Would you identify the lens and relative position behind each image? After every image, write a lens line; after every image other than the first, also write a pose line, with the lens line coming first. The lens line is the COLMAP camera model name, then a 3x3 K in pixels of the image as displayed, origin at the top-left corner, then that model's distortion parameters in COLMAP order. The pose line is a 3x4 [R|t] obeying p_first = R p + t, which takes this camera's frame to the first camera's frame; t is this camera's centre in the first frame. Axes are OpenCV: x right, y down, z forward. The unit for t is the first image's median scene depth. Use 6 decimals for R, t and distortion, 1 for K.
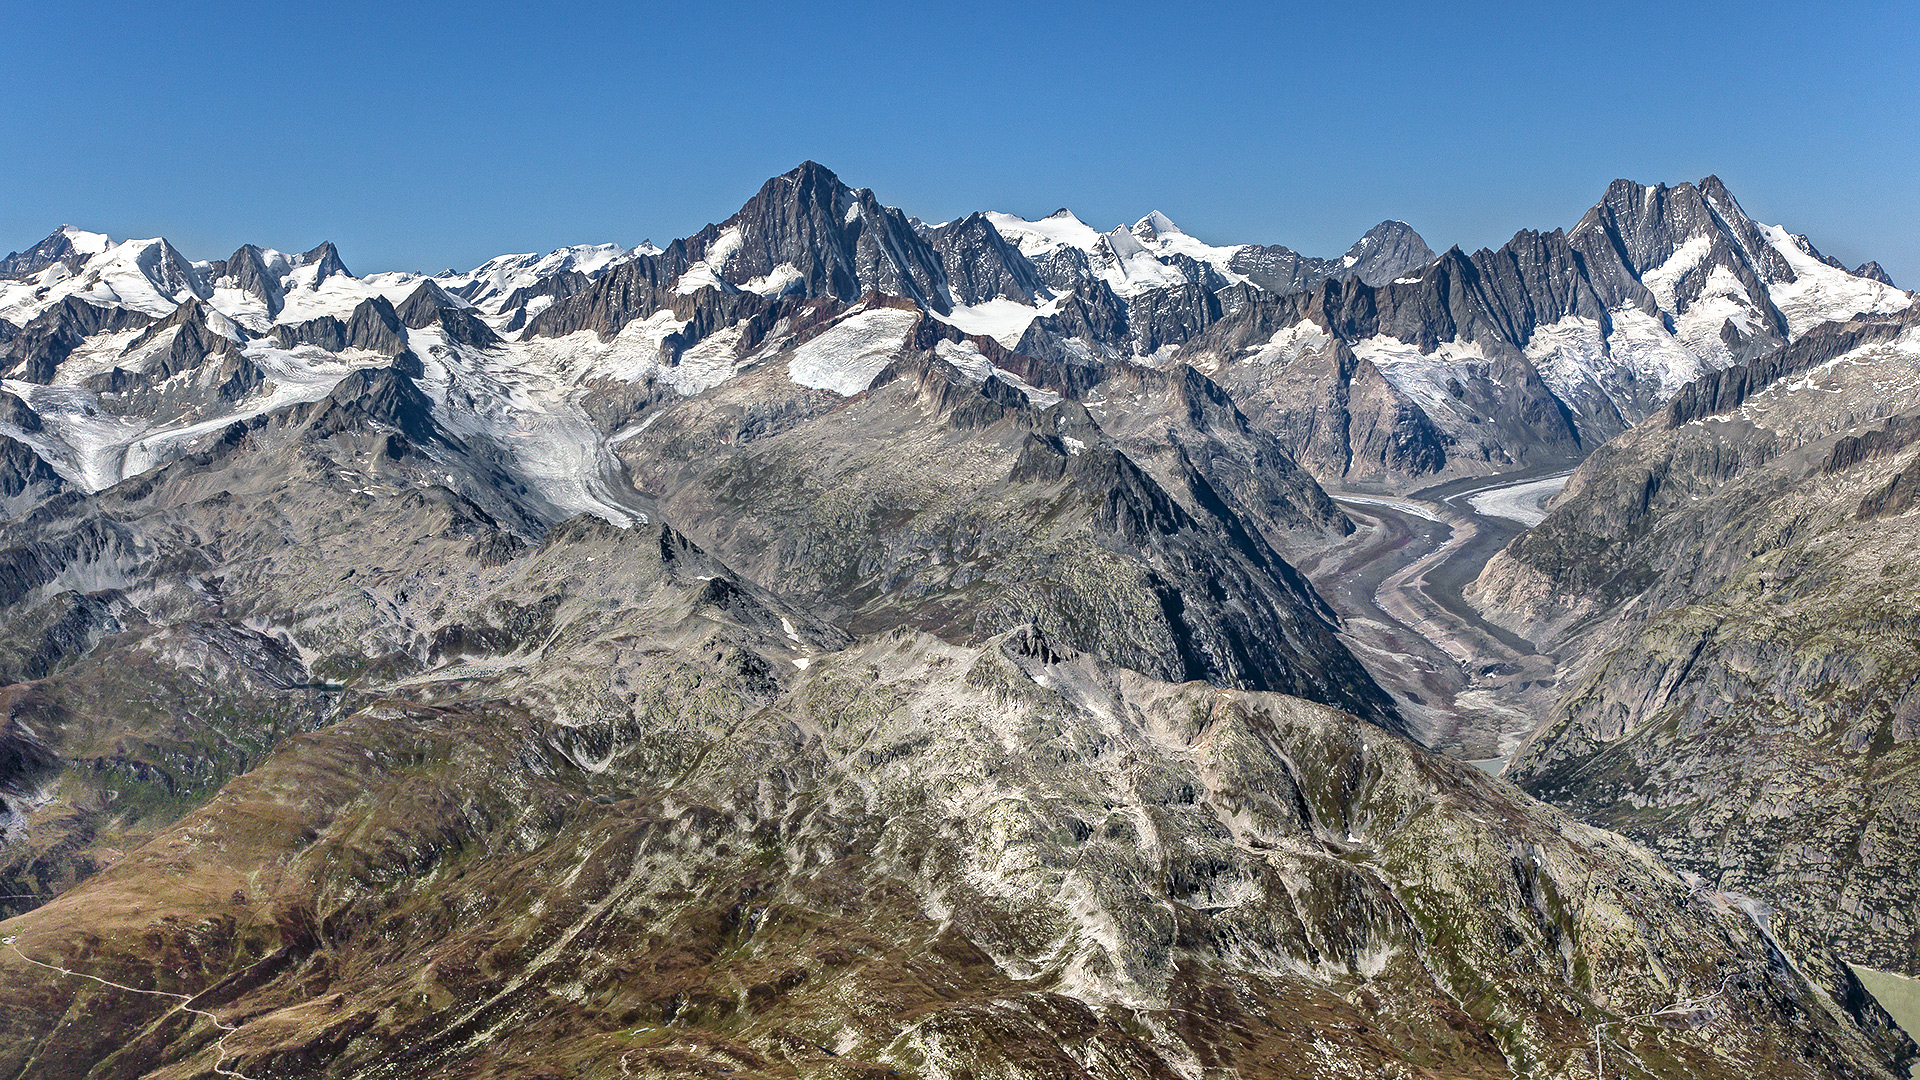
lens RADIAL K [[2888.5, 0, 960.2], [0, 2888.5, 539.3], [0, 0, 1]] dist [0.034313, 0.000000]
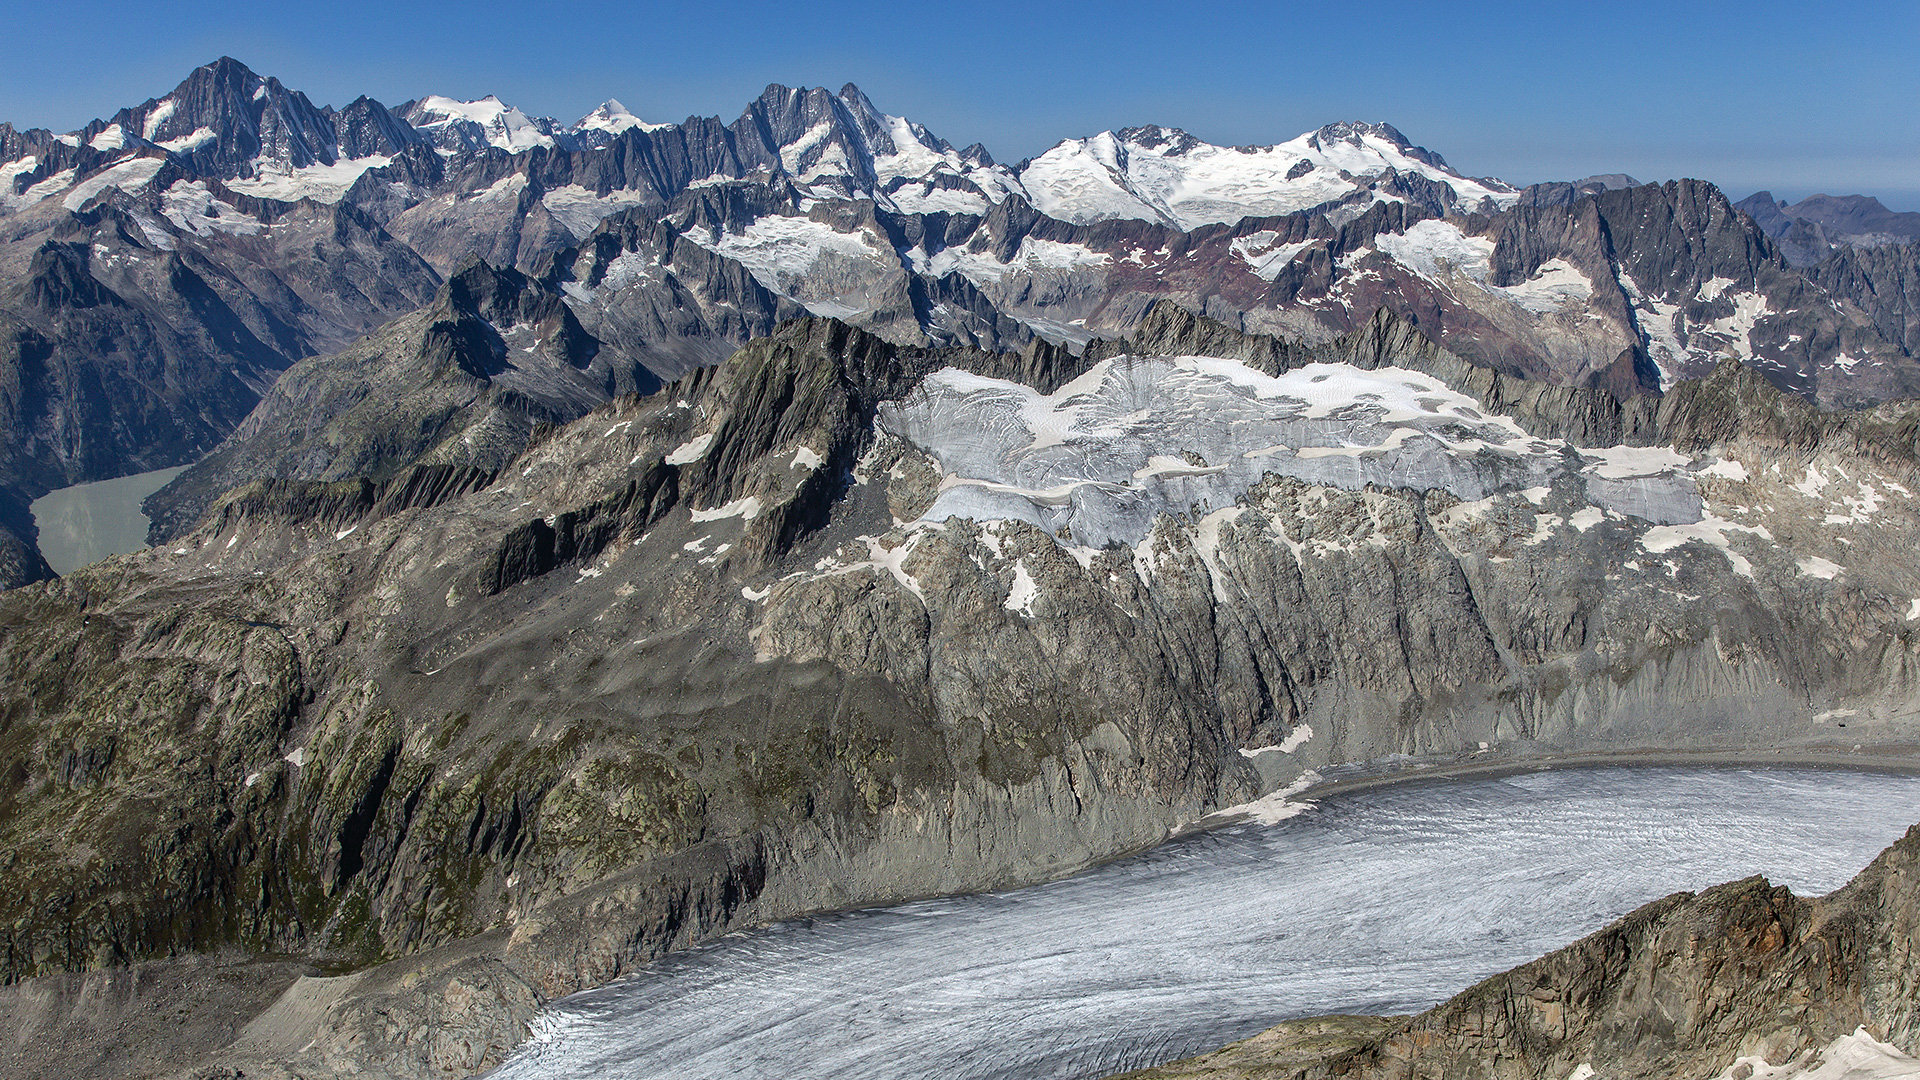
lens RADIAL K [[1939.5, 0, 960.0], [0, 1939.5, 540.8], [0, 0, 1]] dist [0.015626, 0.000000]
pose [[0.992370, -0.004661, 0.123207, 0.200969], [-0.008830, 0.994032, 0.108730, 0.002210], [-0.122978, -0.108989, 0.986407, -0.041208]]
